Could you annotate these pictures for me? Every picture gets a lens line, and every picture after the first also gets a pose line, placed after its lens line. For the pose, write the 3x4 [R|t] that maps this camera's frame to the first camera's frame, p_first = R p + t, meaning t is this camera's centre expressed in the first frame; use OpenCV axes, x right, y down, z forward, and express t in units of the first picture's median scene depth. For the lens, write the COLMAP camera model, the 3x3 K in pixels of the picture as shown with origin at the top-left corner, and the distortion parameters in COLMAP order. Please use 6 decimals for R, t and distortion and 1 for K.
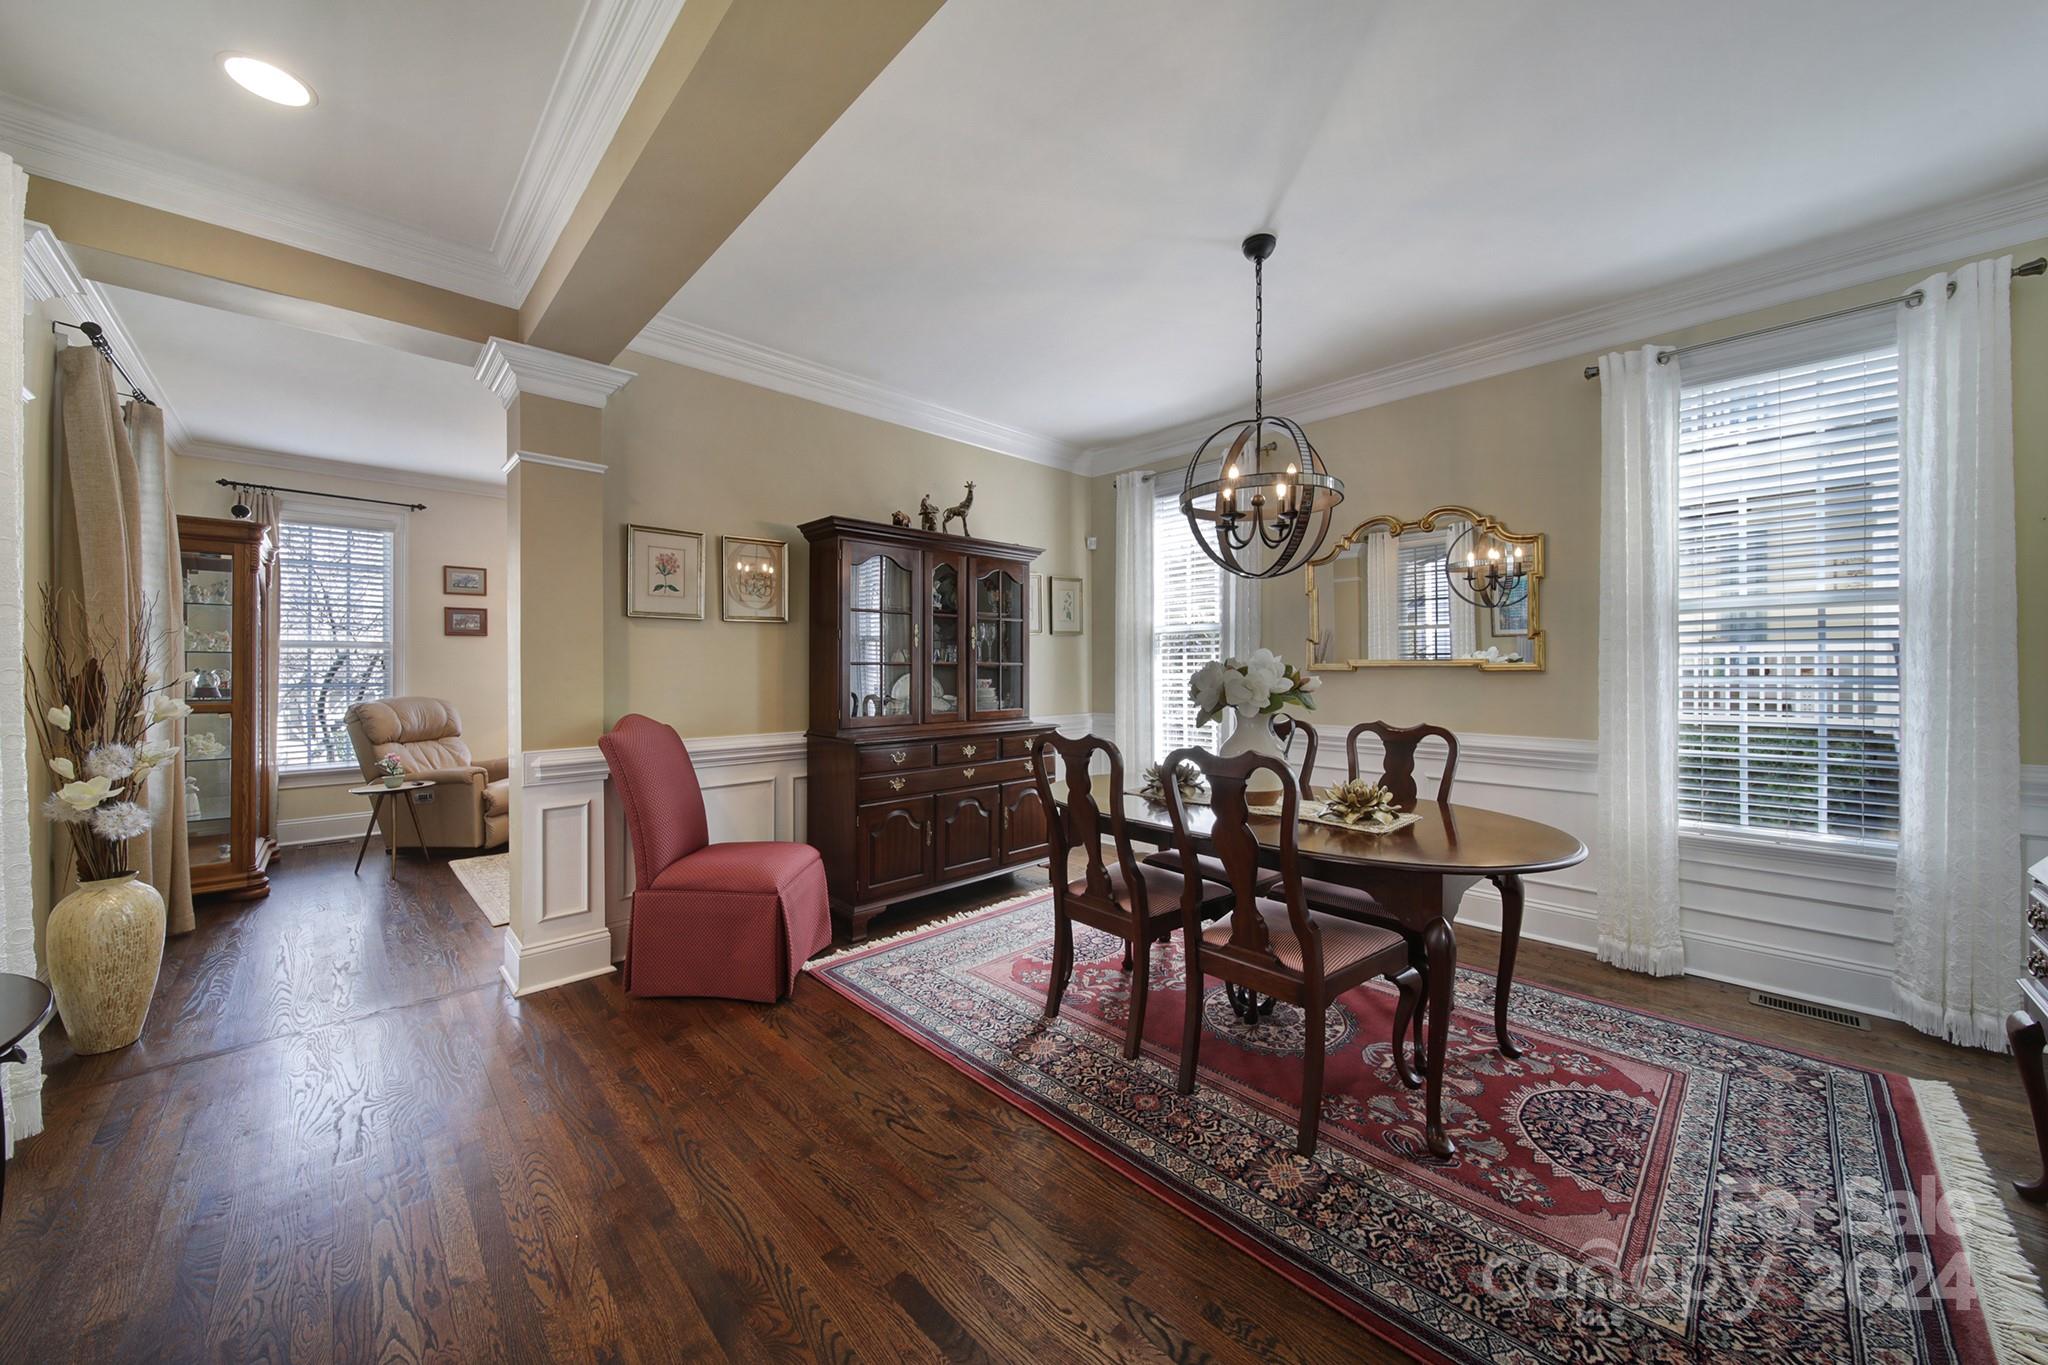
lens RADIAL K [[722.2, 0, 1027.0], [0, 722.2, 662.5], [0, 0, 1]] dist [0.001290, -0.001070]
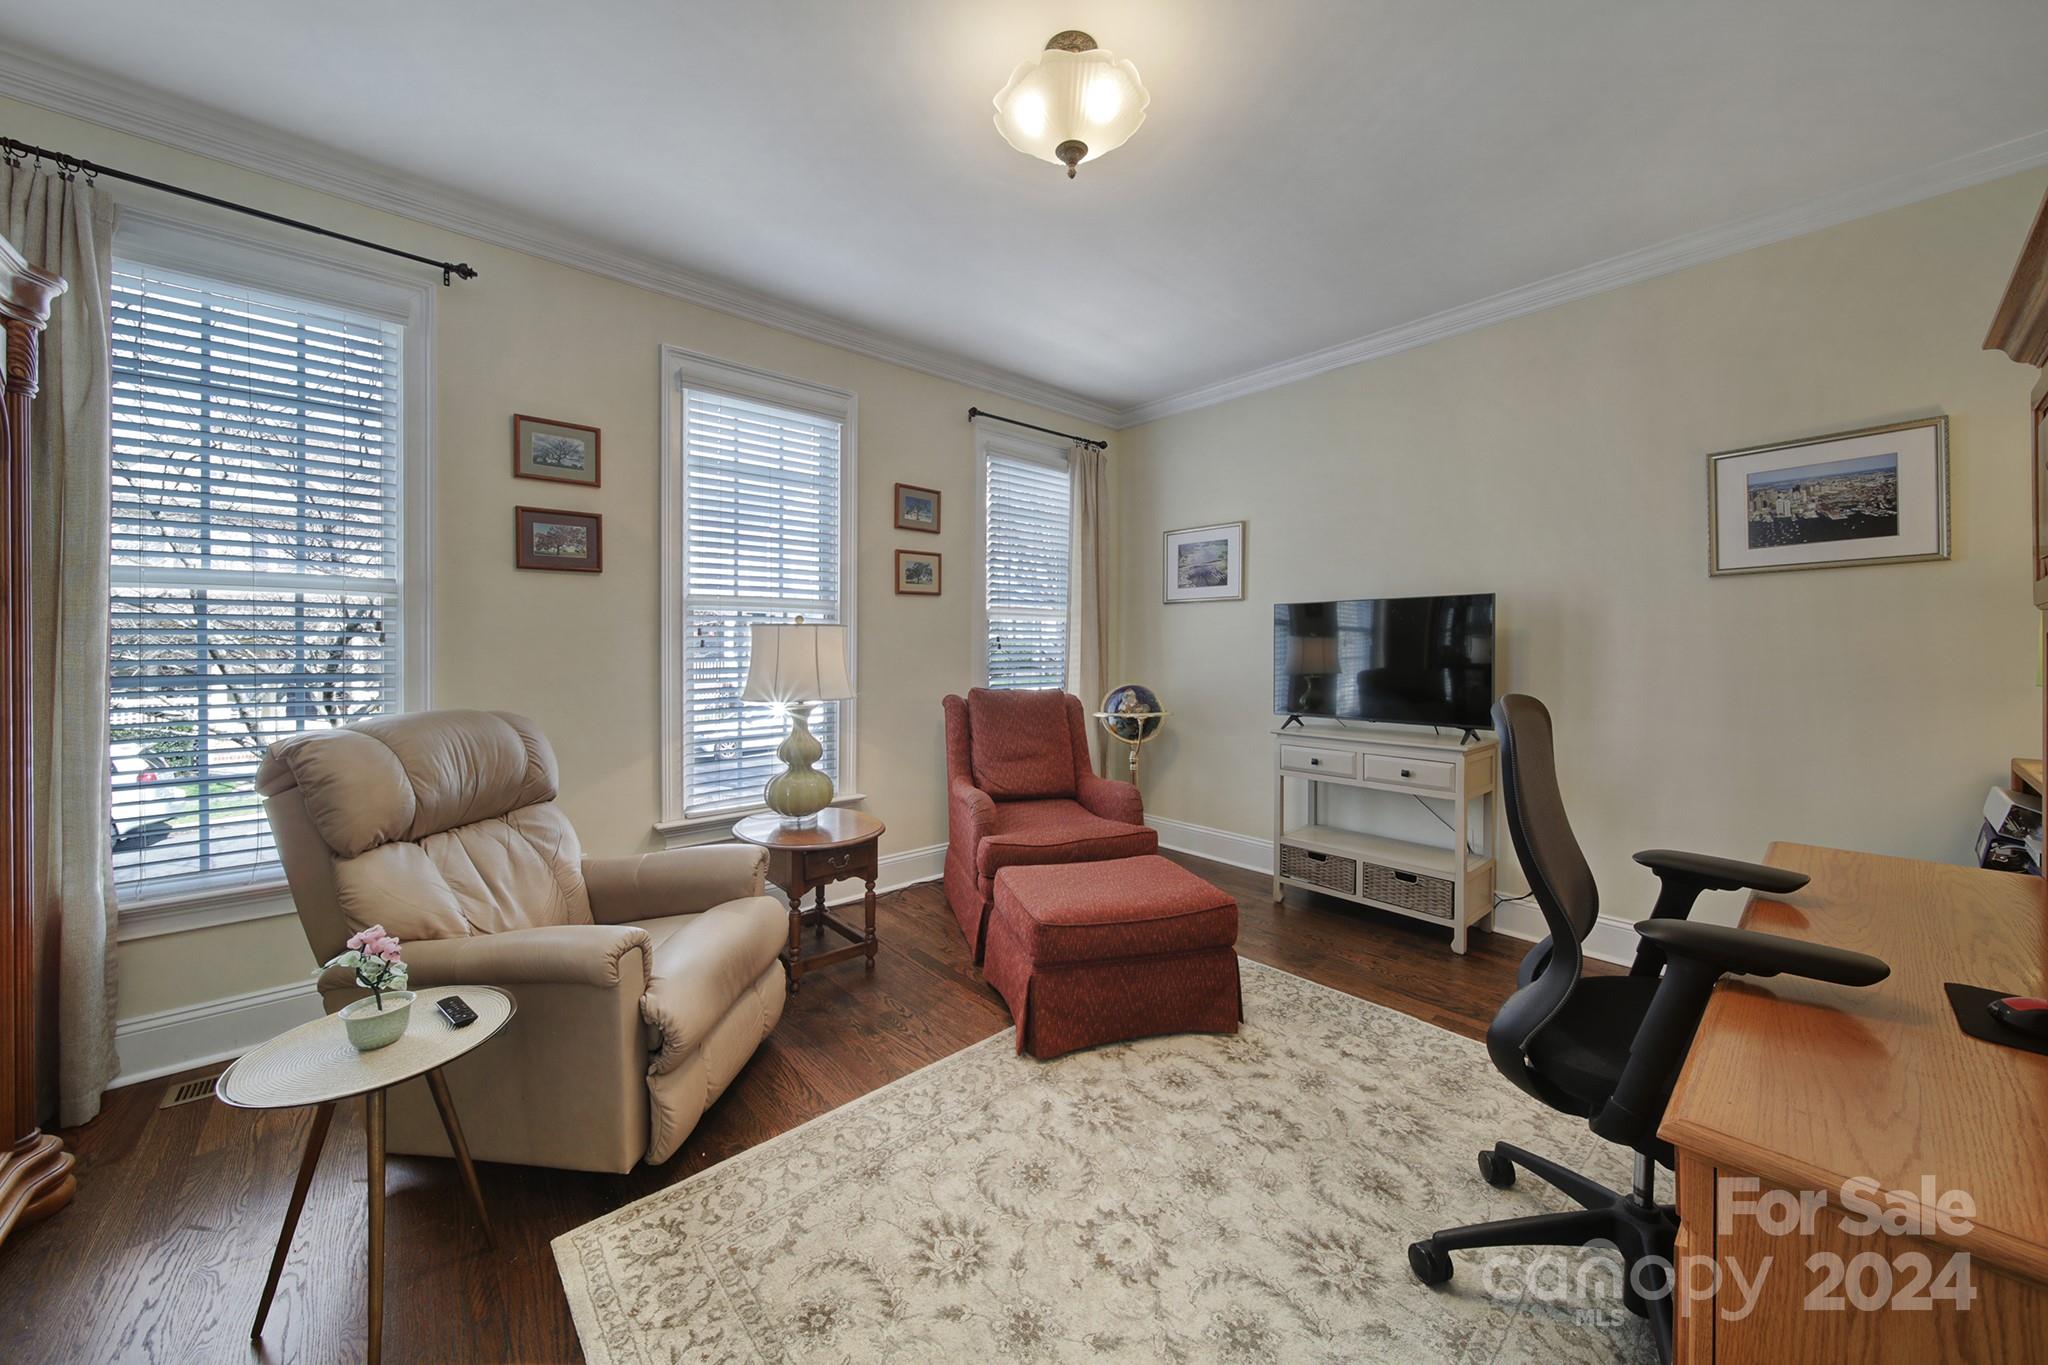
lens RADIAL K [[722.2, 0, 1023.1], [0, 722.2, 648.5], [0, 0, 1]] dist [0.001290, -0.001070]
pose [[0.999124, 0.001847, -0.041805, -0.722521], [-0.001590, 0.999980, 0.006168, 0.014686], [0.041815, -0.006096, 0.999107, 0.862393]]
